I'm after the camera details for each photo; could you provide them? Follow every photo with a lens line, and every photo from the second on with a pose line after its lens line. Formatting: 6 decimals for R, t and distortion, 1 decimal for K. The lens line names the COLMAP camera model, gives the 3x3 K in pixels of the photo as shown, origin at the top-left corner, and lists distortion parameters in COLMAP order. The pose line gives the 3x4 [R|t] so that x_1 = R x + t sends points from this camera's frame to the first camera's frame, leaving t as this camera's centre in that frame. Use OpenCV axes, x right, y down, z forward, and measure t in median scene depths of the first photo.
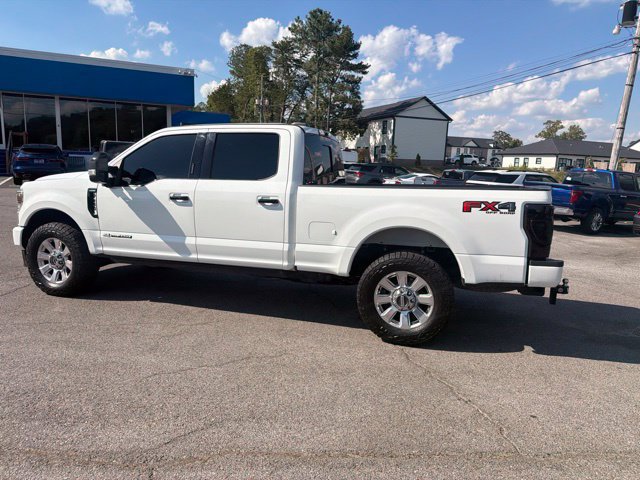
lens RADIAL K [[447.9, 0, 318.5], [0, 447.9, 242.0], [0, 0, 1]] dist [0.056353, -0.083099]
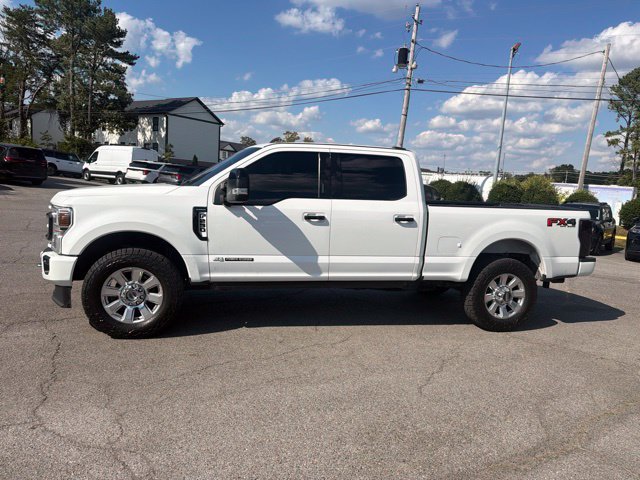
lens RADIAL K [[450.0, 0, 318.0], [0, 450.0, 244.2], [0, 0, 1]] dist [0.042572, -0.053140]
pose [[0.853749, -0.046860, 0.518572, -0.377210], [0.044988, 0.998856, 0.016194, -0.025200], [-0.518738, 0.009504, 0.854880, 0.071264]]
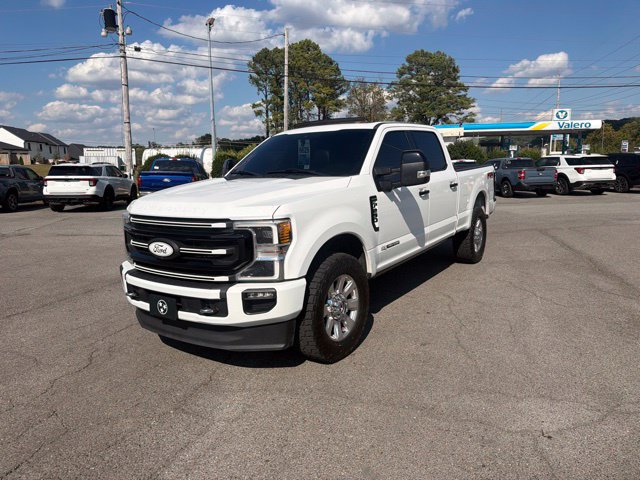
lens RADIAL K [[450.4, 0, 317.6], [0, 450.4, 240.9], [0, 0, 1]] dist [0.062021, -0.092649]
pose [[0.283963, -0.202773, 0.937149, -0.644344], [0.186395, 0.970411, 0.153491, -0.090404], [-0.940543, 0.131094, 0.313357, 0.422640]]
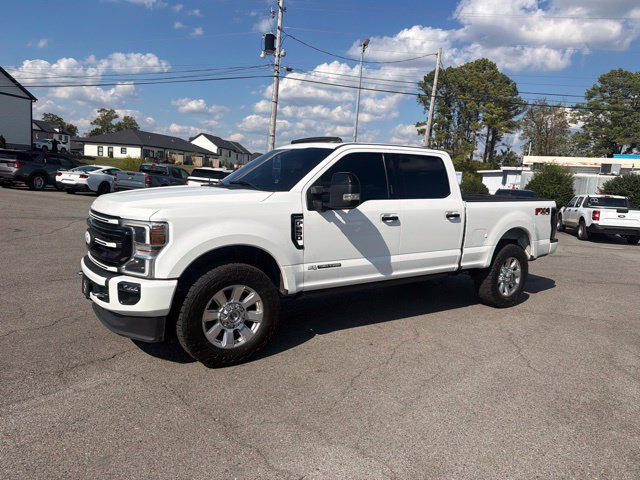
lens RADIAL K [[449.5, 0, 319.3], [0, 449.5, 243.0], [0, 0, 1]] dist [0.053206, -0.068854]
pose [[0.604021, -0.114322, 0.788727, -0.554444], [0.091325, 0.993068, 0.074001, -0.060631], [-0.791719, 0.027332, 0.610274, 0.237638]]
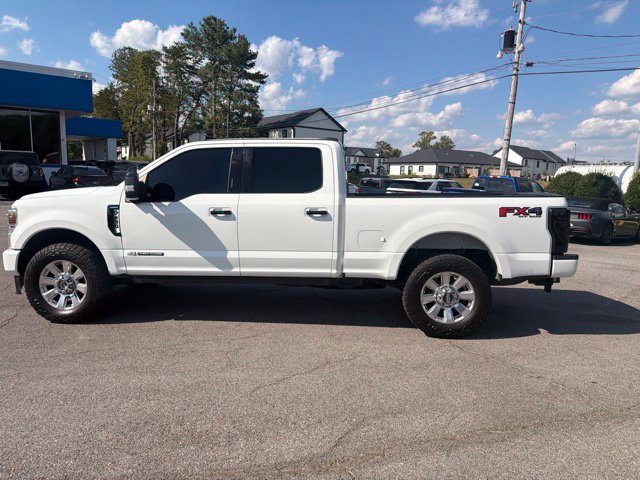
lens RADIAL K [[448.5, 0, 318.5], [0, 448.5, 242.2], [0, 0, 1]] dist [0.049030, -0.064783]
pose [[0.971002, -0.046216, 0.234563, -0.154495], [0.050238, 0.998674, -0.011198, -0.004596], [-0.233735, 0.022658, 0.972036, -0.006089]]
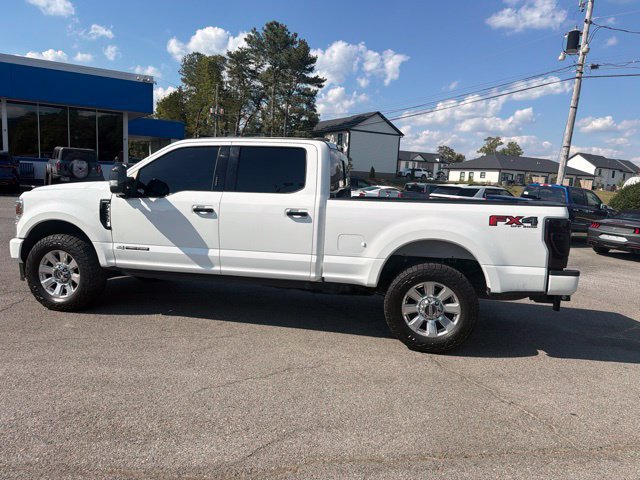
lens RADIAL K [[448.5, 0, 318.5], [0, 448.5, 242.2], [0, 0, 1]] dist [0.049030, -0.064783]
pose [[0.993893, -0.000146, 0.110347, -0.076170], [0.002690, 0.999734, -0.022906, -0.001404], [-0.110314, 0.023063, 0.993629, -0.006715]]
